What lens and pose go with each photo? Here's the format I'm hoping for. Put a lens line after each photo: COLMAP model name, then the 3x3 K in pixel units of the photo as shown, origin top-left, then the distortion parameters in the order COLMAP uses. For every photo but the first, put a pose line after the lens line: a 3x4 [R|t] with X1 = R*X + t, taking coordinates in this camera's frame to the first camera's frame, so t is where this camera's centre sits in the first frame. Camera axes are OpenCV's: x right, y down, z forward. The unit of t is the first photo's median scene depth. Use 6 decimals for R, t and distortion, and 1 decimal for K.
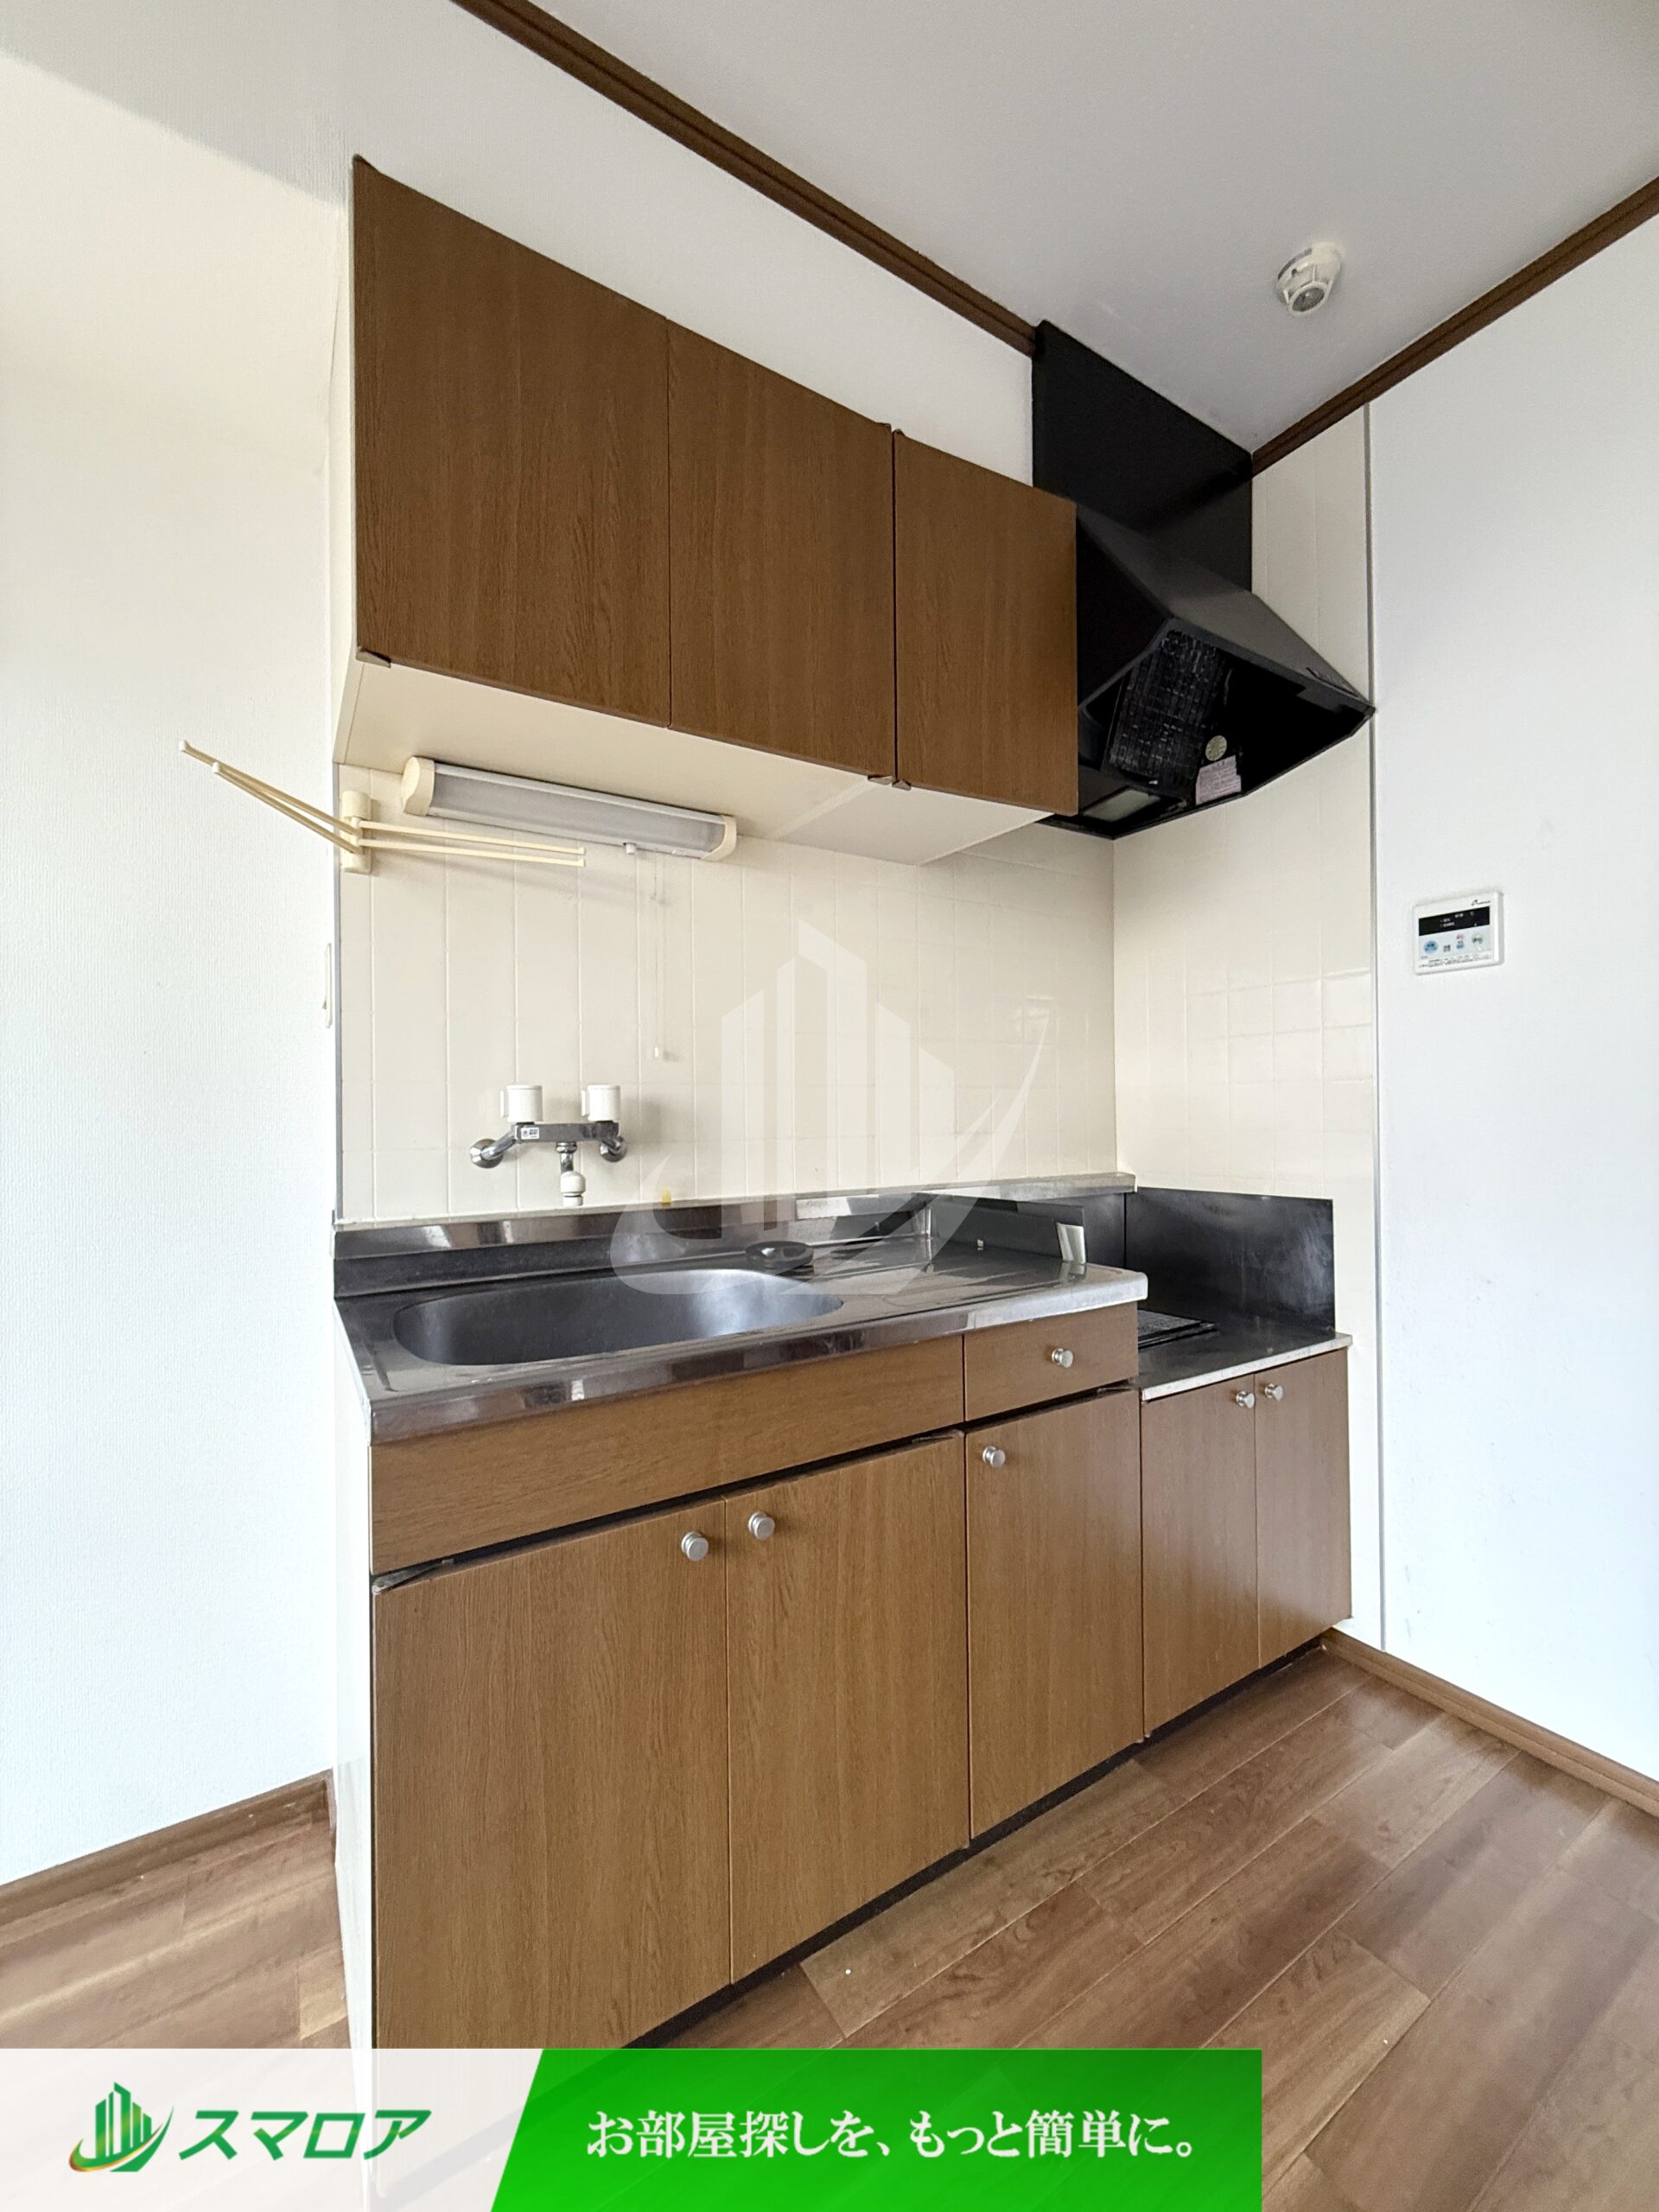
lens RADIAL K [[879.7, 0, 832.3], [0, 879.7, 1111.8], [0, 0, 1]] dist [-0.000852, -0.000353]
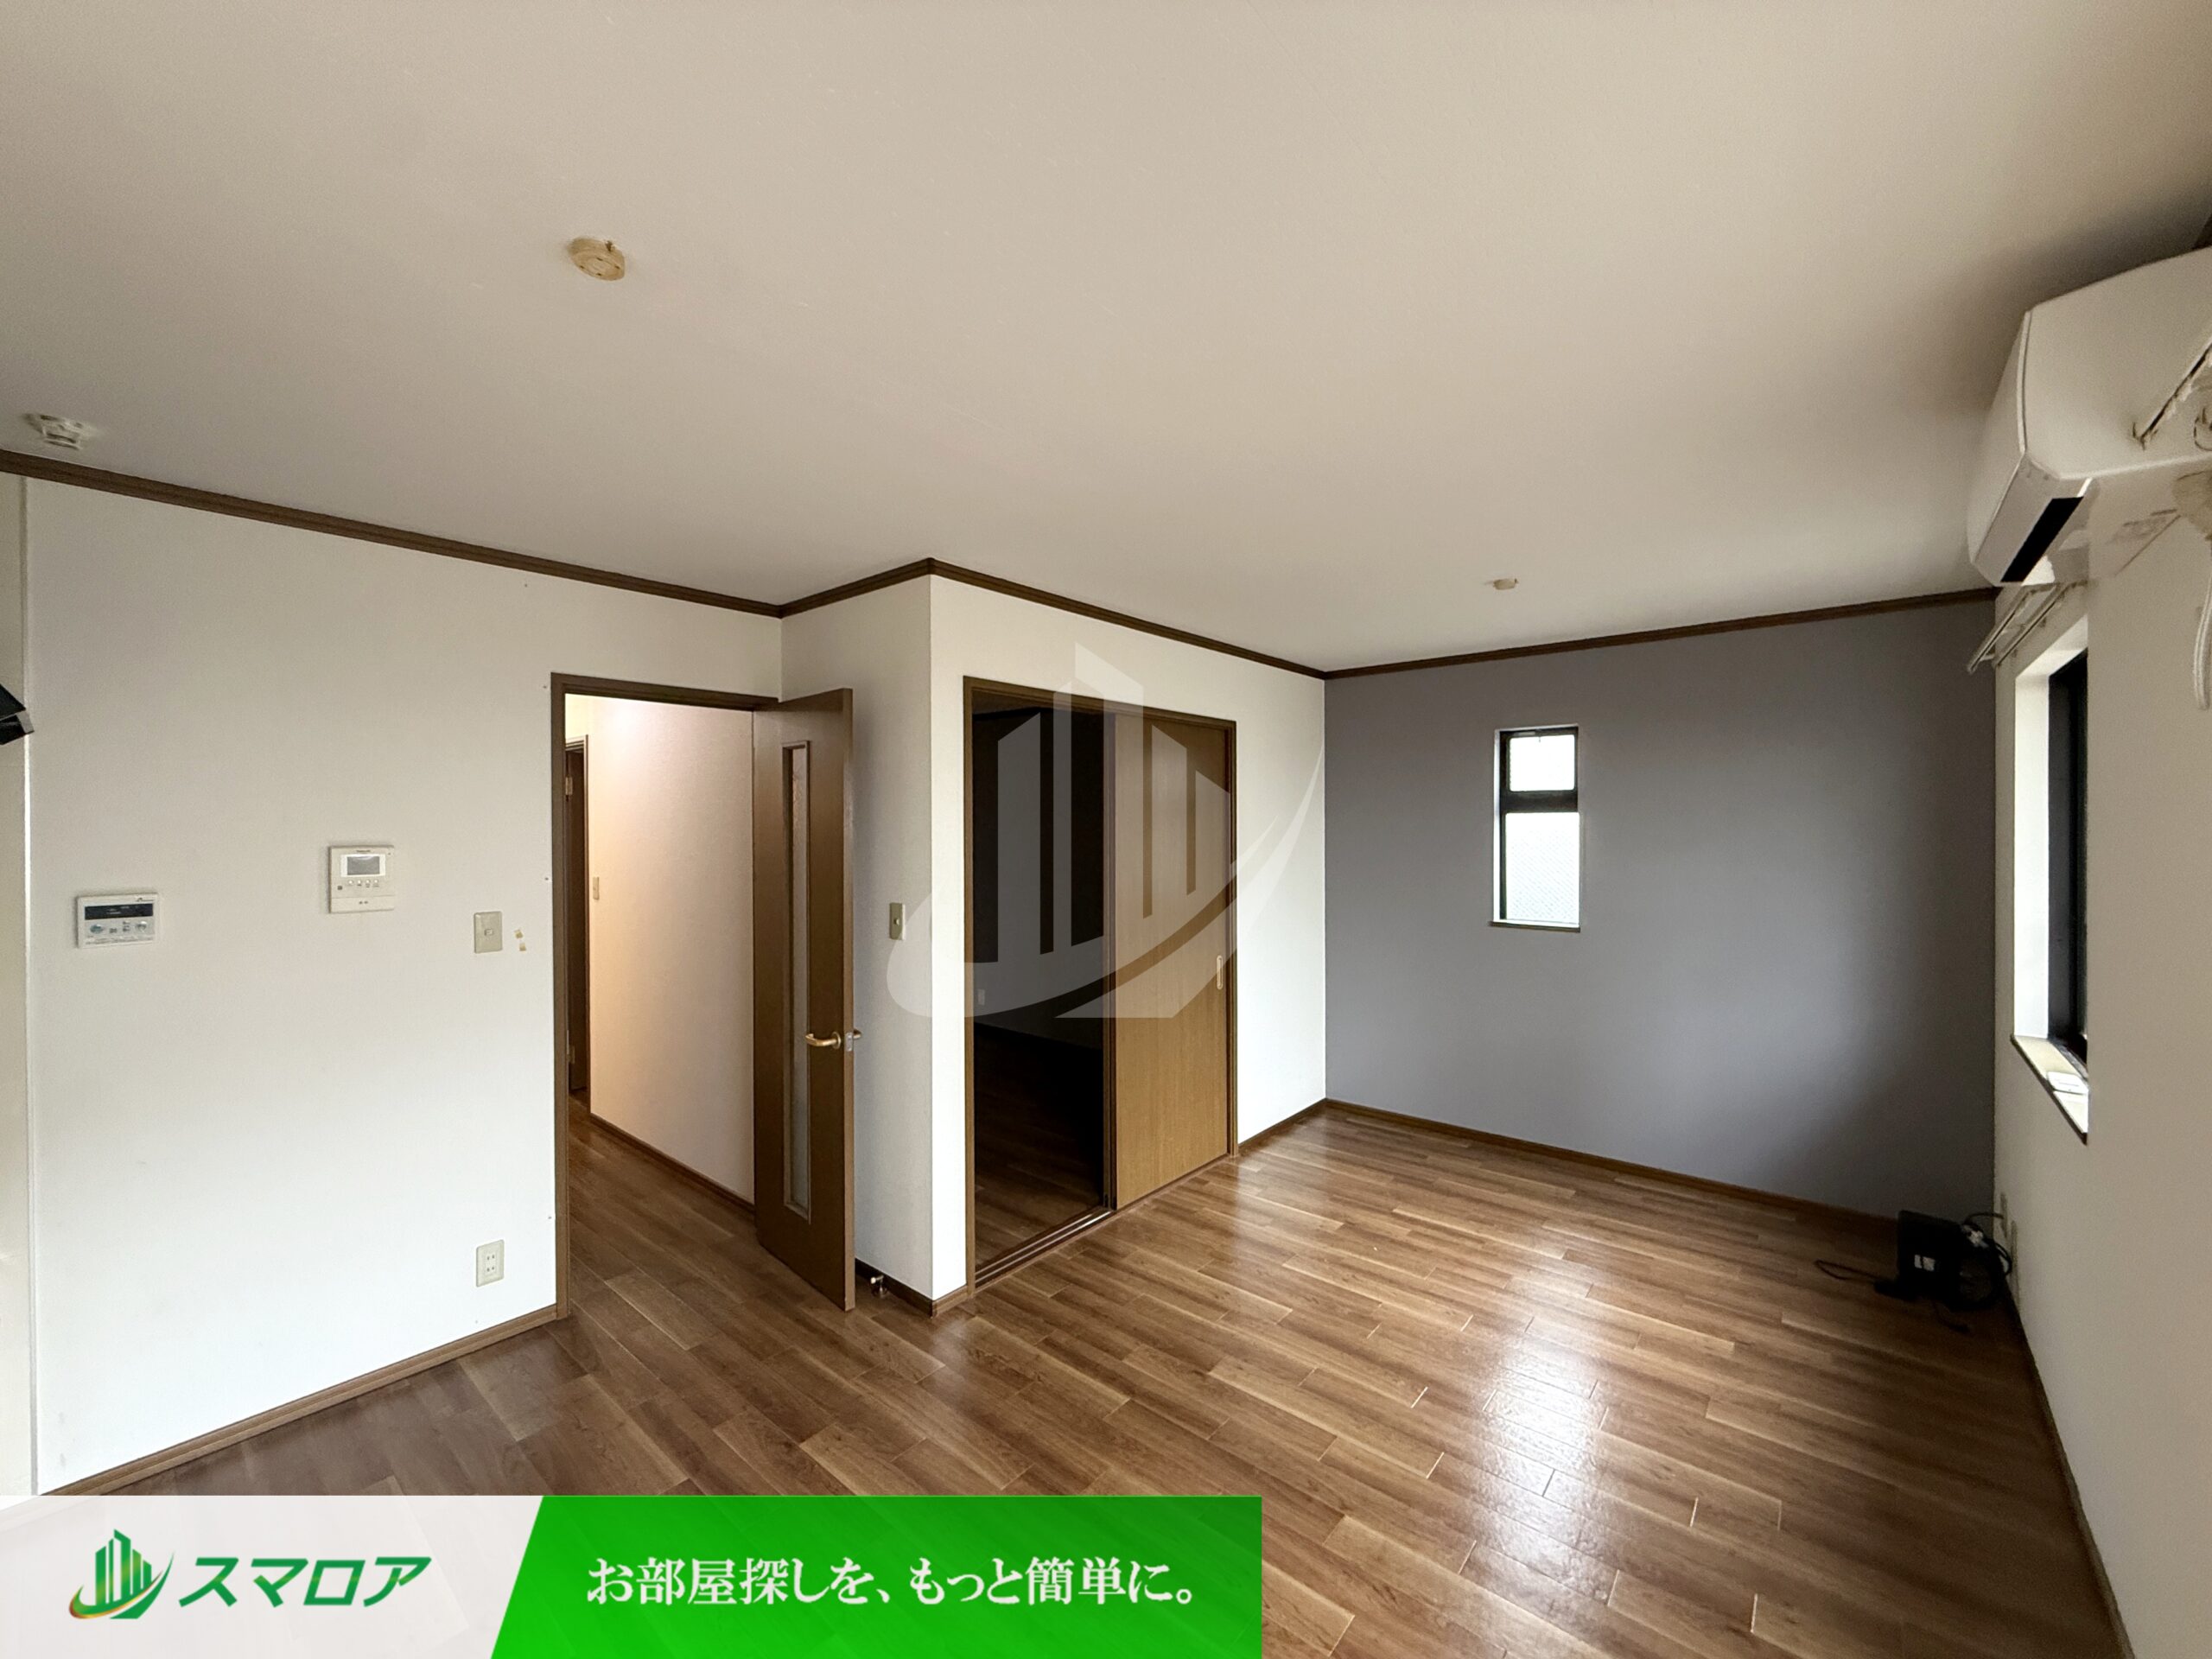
lens RADIAL K [[879.7, 0, 1099.3], [0, 879.7, 821.6], [0, 0, 1]] dist [-0.000852, -0.000353]
pose [[-0.289207, 0.013372, 0.957173, -1.256781], [0.008635, 0.999898, -0.011360, -0.387637], [-0.957228, 0.004980, -0.289293, -0.093902]]
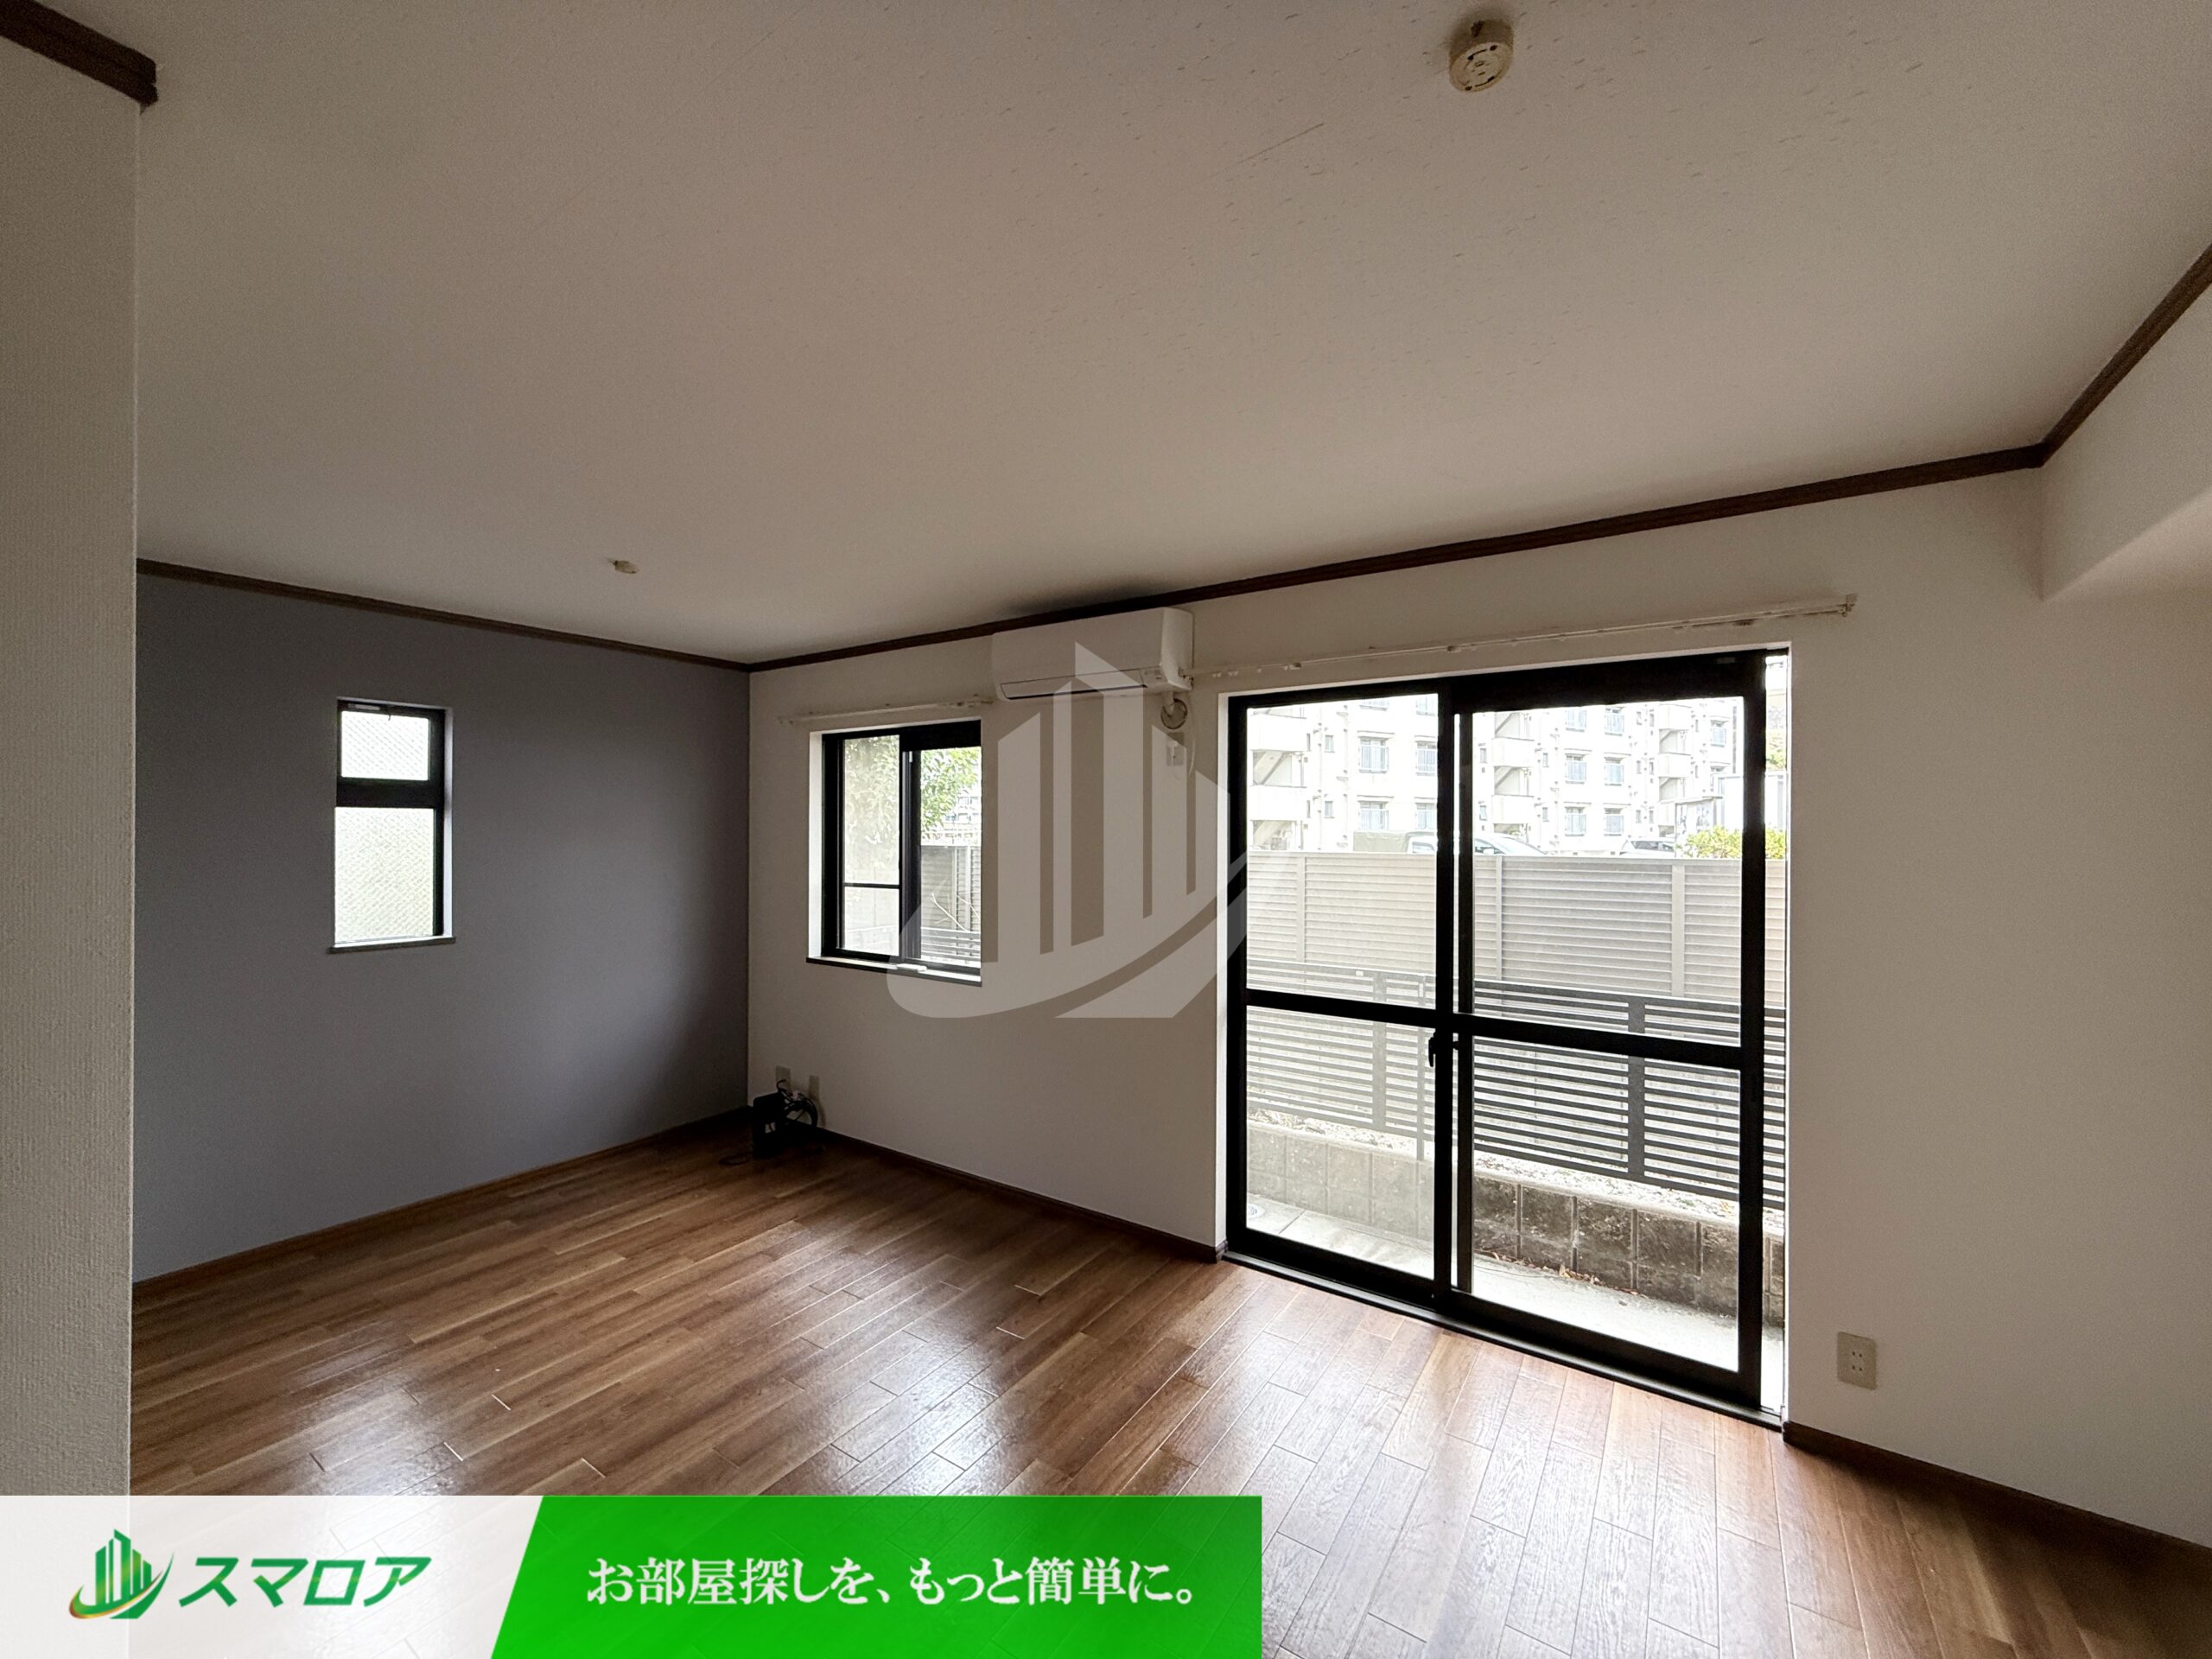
lens RADIAL K [[879.7, 0, 1091.5], [0, 879.7, 819.7], [0, 0, 1]] dist [-0.000852, -0.000353]
pose [[-0.920008, -0.000628, -0.391899, 0.496890], [0.003538, 0.999945, -0.009907, -0.371516], [0.391883, -0.010501, -0.919955, 0.726822]]
